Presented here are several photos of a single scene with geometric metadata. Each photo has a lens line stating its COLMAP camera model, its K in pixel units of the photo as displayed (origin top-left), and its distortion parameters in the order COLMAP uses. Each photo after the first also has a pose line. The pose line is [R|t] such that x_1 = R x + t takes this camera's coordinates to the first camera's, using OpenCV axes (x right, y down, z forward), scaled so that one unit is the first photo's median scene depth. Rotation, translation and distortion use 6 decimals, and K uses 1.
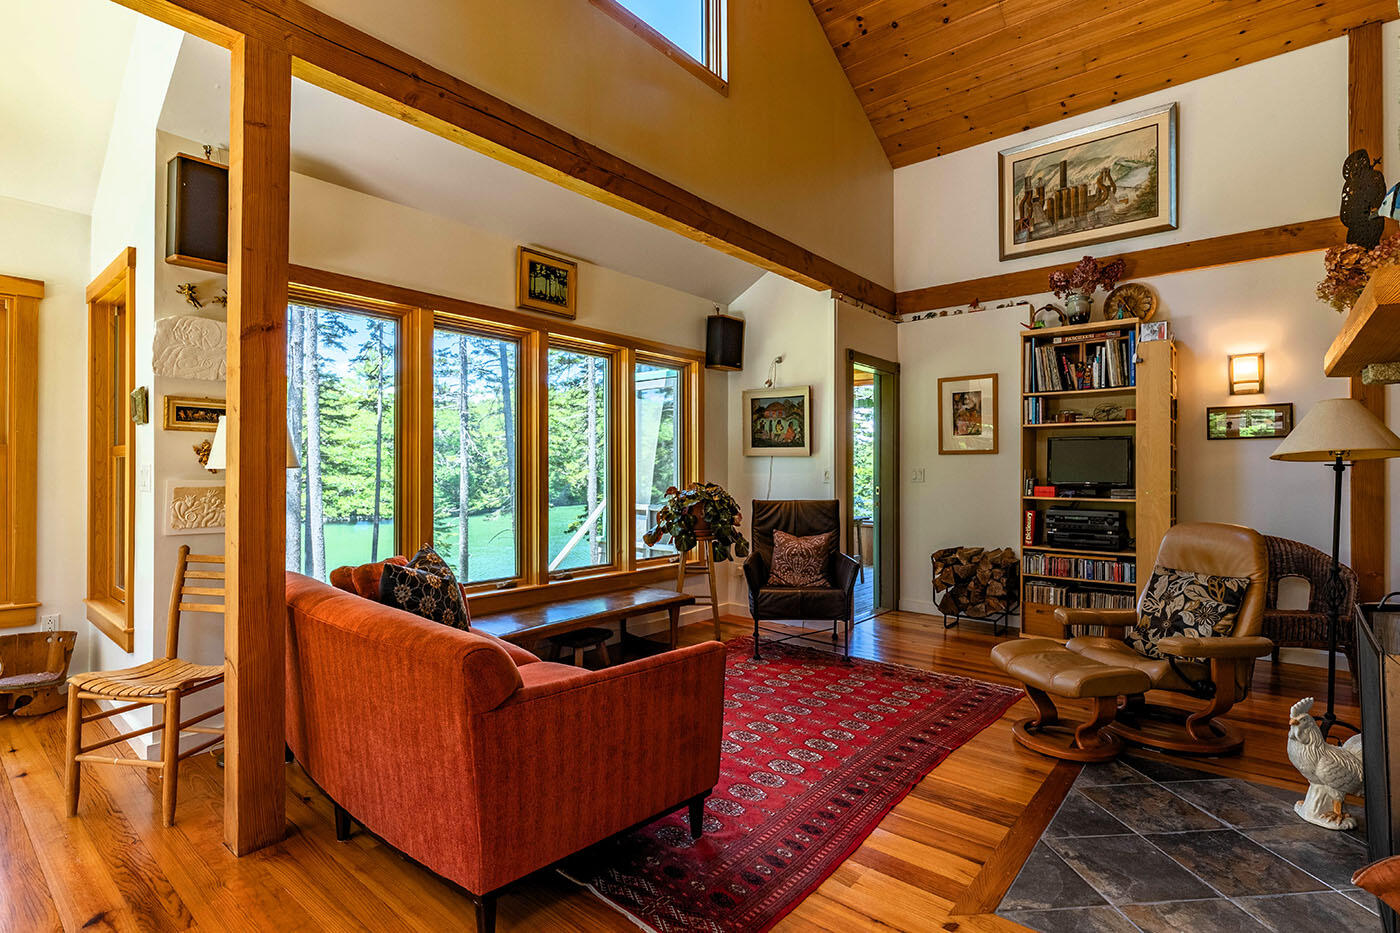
lens RADIAL K [[676.3, 0, 704.4], [0, 676.3, 468.3], [0, 0, 1]] dist [-0.013833, 0.000012]
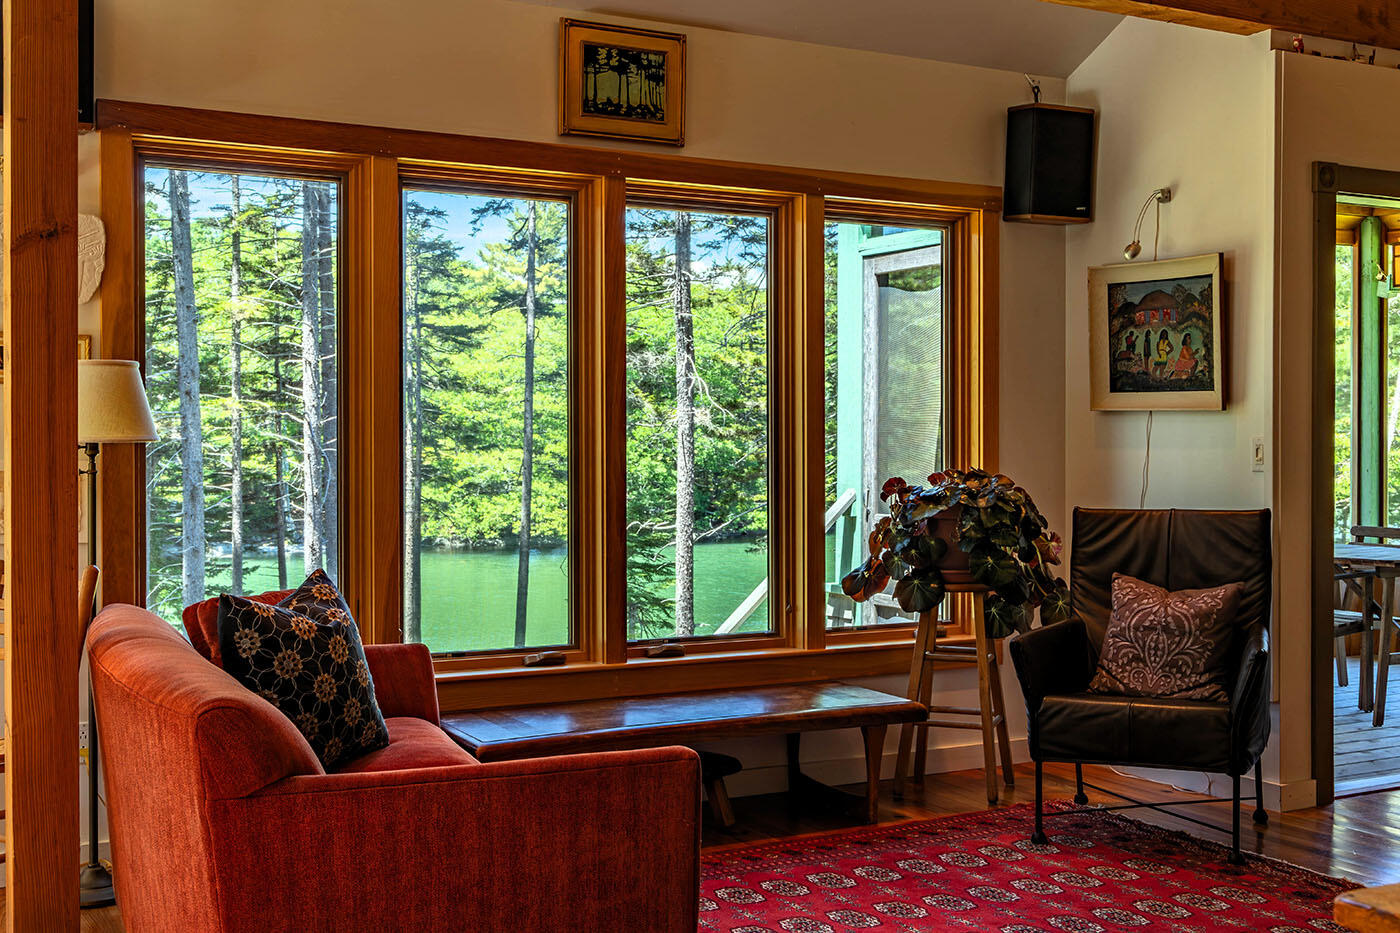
lens RADIAL K [[1611.1, 0, 700.0], [0, 1611.1, 466.5], [0, 0, 1]] dist [-0.069630, 0.247620]
pose [[0.934393, 0.004618, -0.356214, 0.228339], [0.002344, 0.999815, 0.019111, -0.002824], [0.356236, -0.018692, 0.934209, -0.115506]]
